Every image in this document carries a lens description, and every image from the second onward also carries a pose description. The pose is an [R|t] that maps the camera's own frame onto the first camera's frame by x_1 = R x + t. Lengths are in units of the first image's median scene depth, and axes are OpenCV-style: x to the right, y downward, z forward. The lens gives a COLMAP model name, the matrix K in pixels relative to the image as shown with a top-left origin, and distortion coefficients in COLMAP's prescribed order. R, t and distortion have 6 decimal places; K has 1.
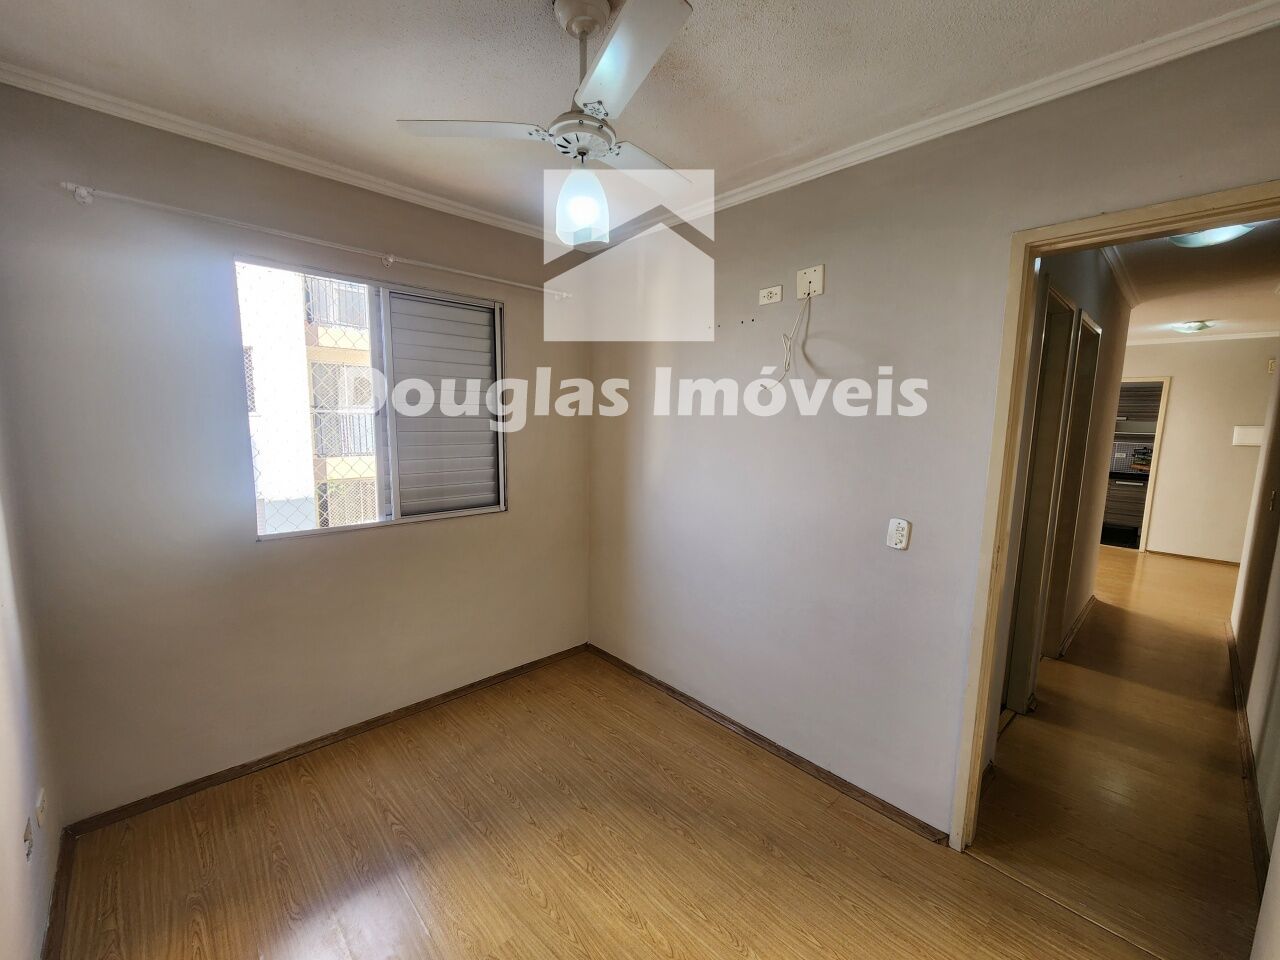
lens RADIAL K [[523.4, 0, 642.1], [0, 523.4, 483.3], [0, 0, 1]] dist [0.001756, 0.000113]
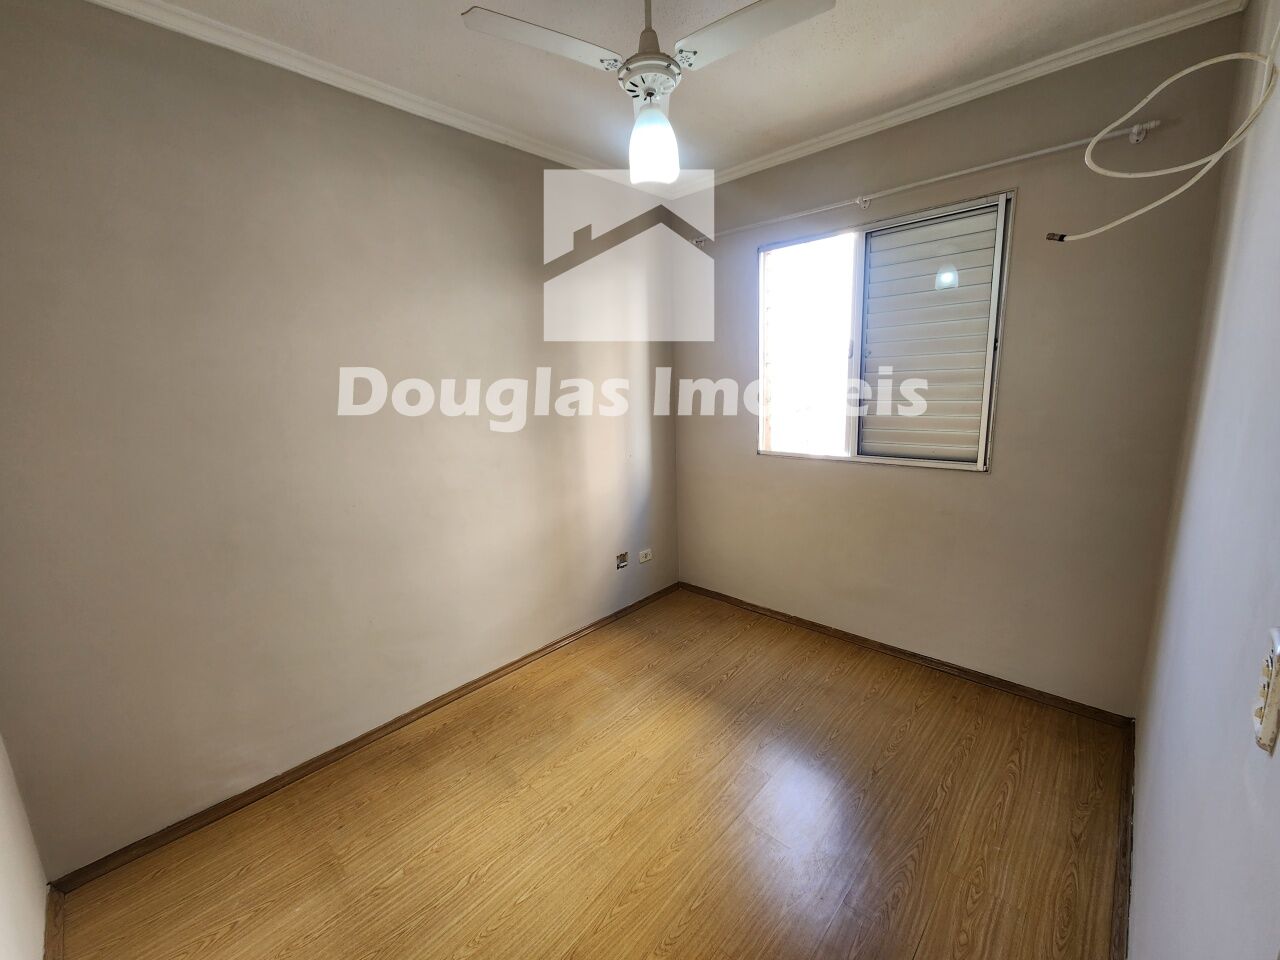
lens RADIAL K [[523.4, 0, 639.8], [0, 523.4, 481.0], [0, 0, 1]] dist [0.001756, 0.000113]
pose [[0.051279, 0.168879, -0.984302, 0.600798], [-0.091402, 0.982256, 0.163766, -0.017431], [0.994493, 0.081570, 0.065805, 0.544937]]
